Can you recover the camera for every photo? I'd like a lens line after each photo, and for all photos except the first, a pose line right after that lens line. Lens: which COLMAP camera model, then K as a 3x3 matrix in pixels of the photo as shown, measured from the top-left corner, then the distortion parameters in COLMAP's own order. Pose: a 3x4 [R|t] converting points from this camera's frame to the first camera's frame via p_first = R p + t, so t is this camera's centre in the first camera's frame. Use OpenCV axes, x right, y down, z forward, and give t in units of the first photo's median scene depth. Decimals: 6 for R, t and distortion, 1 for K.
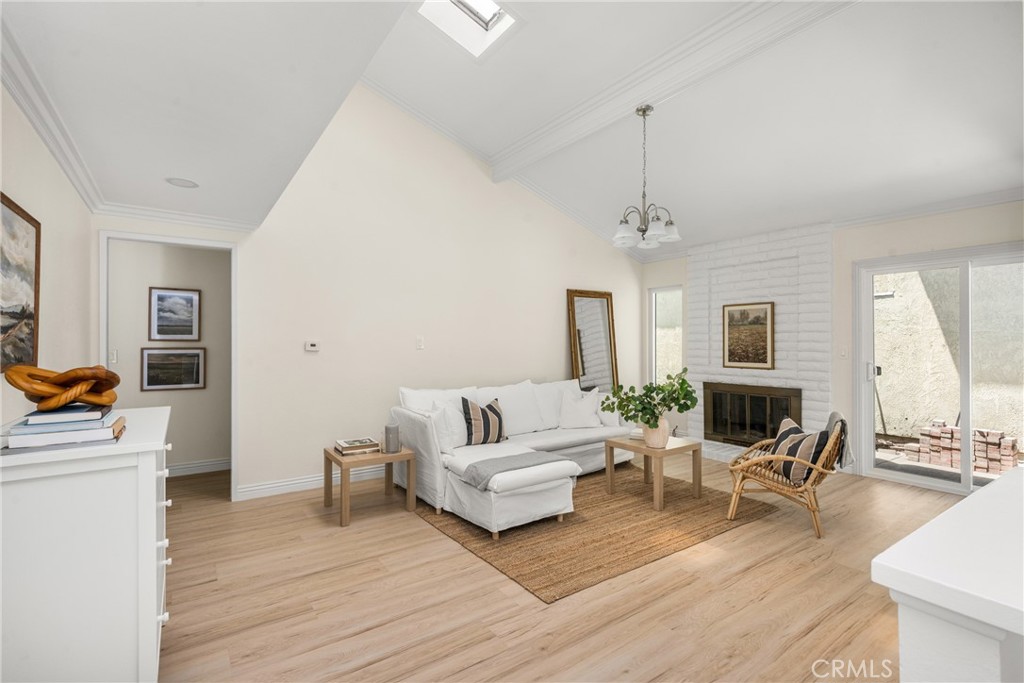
lens RADIAL K [[478.9, 0, 510.9], [0, 478.9, 338.9], [0, 0, 1]] dist [0.003278, -0.001374]
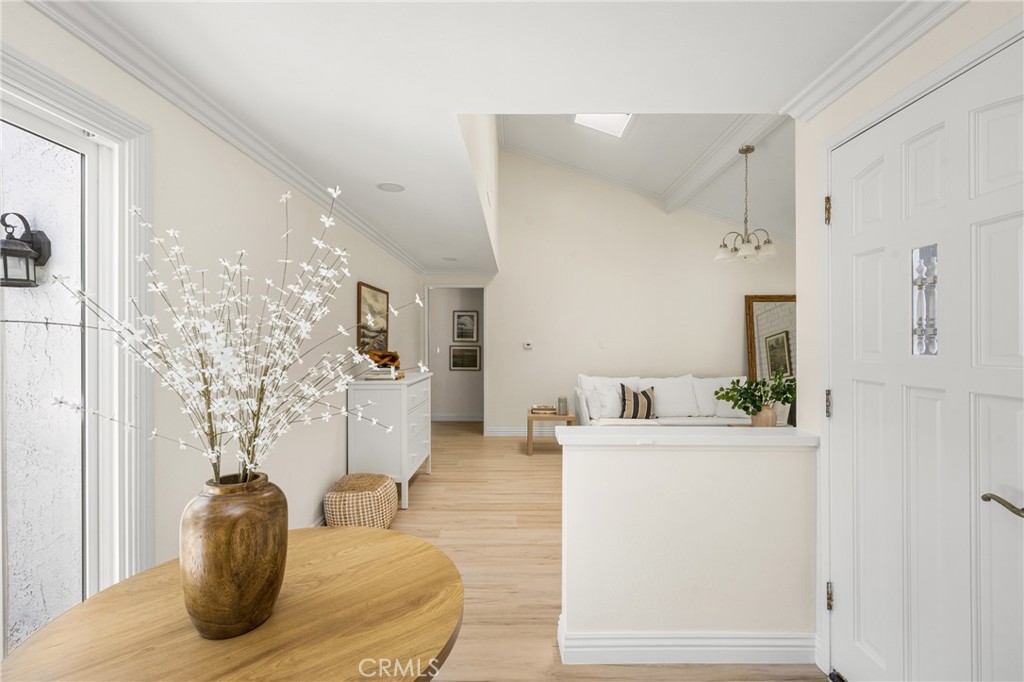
lens RADIAL K [[444.3, 0, 507.8], [0, 444.3, 343.4], [0, 0, 1]] dist [-0.016880, -0.000488]
pose [[0.811544, 0.003257, -0.584283, 0.376859], [0.001116, 0.999974, 0.007124, -0.000975], [0.584291, -0.006433, 0.811519, -0.212005]]
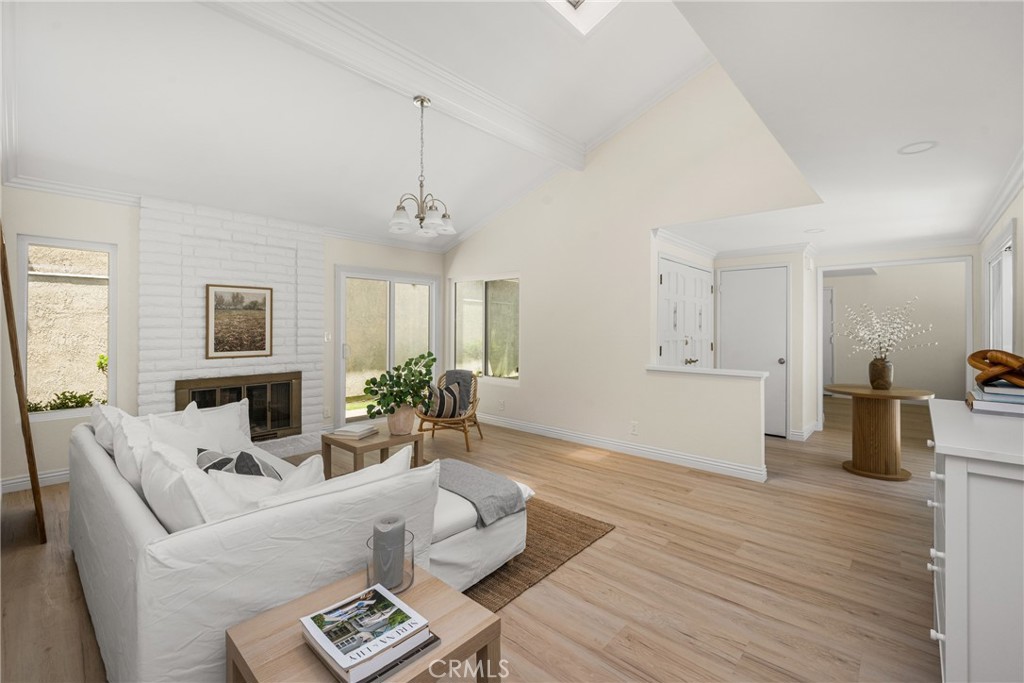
lens RADIAL K [[437.6, 0, 541.2], [0, 437.6, 322.7], [0, 0, 1]] dist [-0.004886, -0.000136]
pose [[-0.257431, 0.011254, 0.966231, -0.581323], [-0.005608, 0.999898, -0.013140, 0.004227], [-0.966281, -0.008801, -0.257341, 0.846287]]
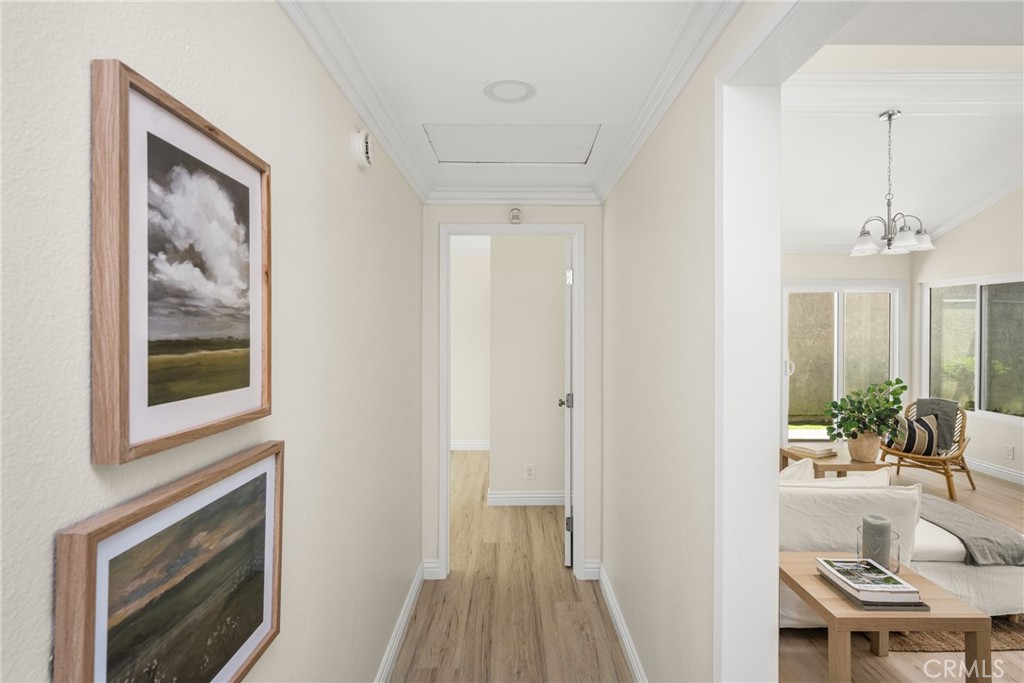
lens RADIAL K [[512.7, 0, 515.1], [0, 512.7, 334.3], [0, 0, 1]] dist [0.002157, 0.000214]
pose [[0.569743, -0.005567, 0.821804, -0.859611], [-0.003759, 0.999949, 0.009380, -0.035909], [-0.821815, -0.008434, 0.569693, 0.878068]]
